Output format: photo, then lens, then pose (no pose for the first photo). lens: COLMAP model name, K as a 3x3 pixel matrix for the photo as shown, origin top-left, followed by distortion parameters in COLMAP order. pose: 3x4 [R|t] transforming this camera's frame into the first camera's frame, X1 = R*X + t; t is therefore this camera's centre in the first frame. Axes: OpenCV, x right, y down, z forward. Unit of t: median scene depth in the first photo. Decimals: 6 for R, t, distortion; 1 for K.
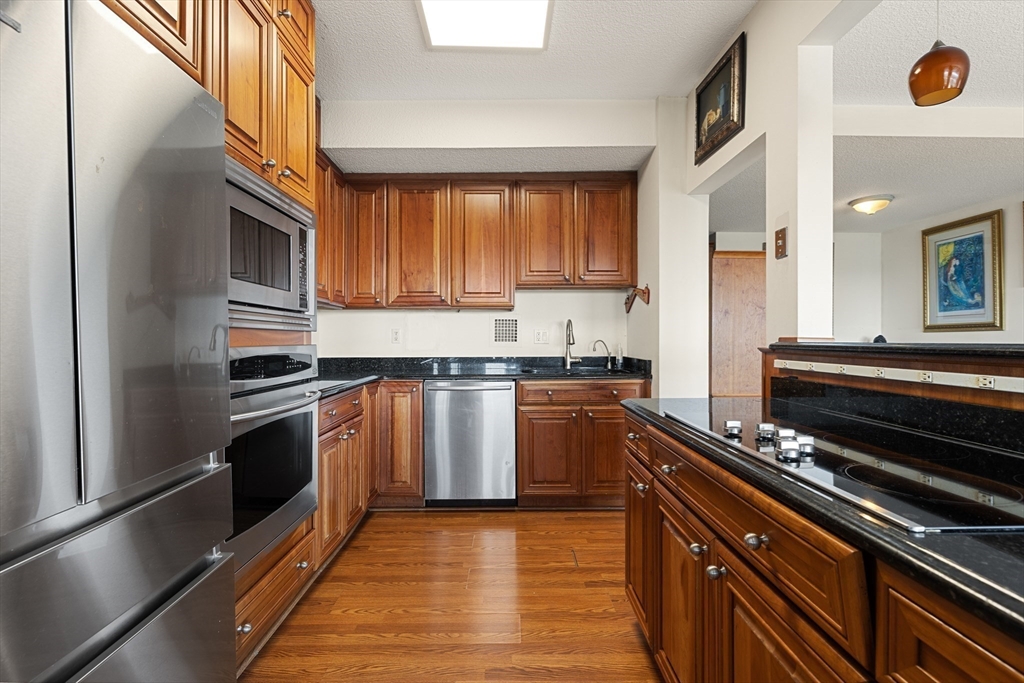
lens RADIAL K [[468.4, 0, 511.2], [0, 468.4, 339.8], [0, 0, 1]] dist [-0.007755, 0.001764]
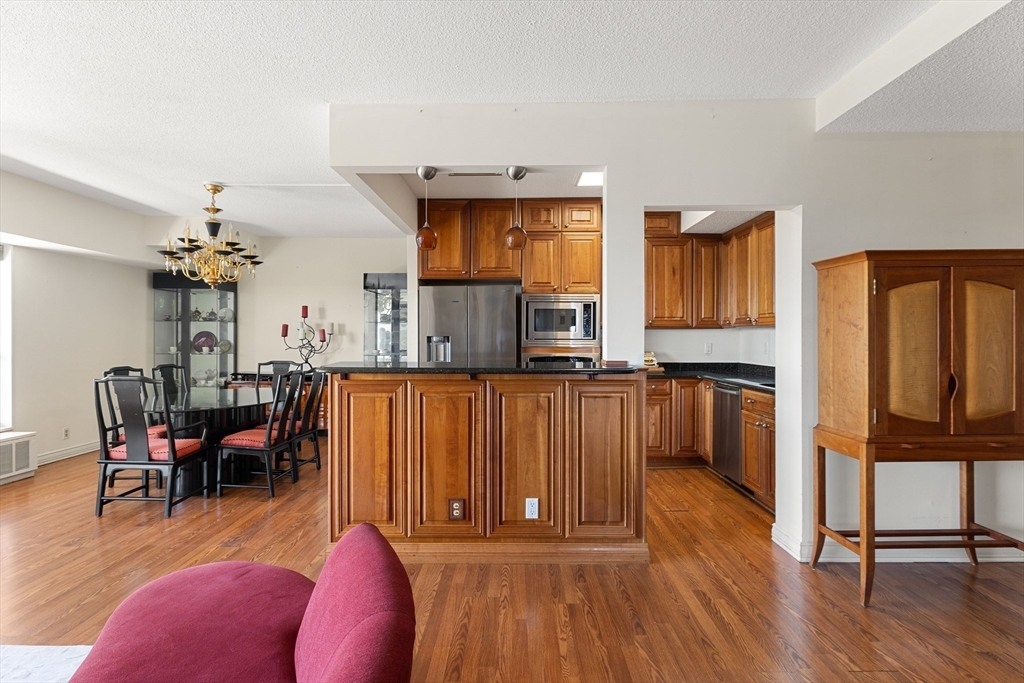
lens RADIAL K [[531.2, 0, 512.4], [0, 531.2, 336.7], [0, 0, 1]] dist [-0.002072, 0.000179]
pose [[-0.023579, 0.003203, -0.999717, 0.913287], [-0.000006, 0.999995, 0.003204, -0.033241], [0.999722, 0.000081, -0.023579, 0.284630]]
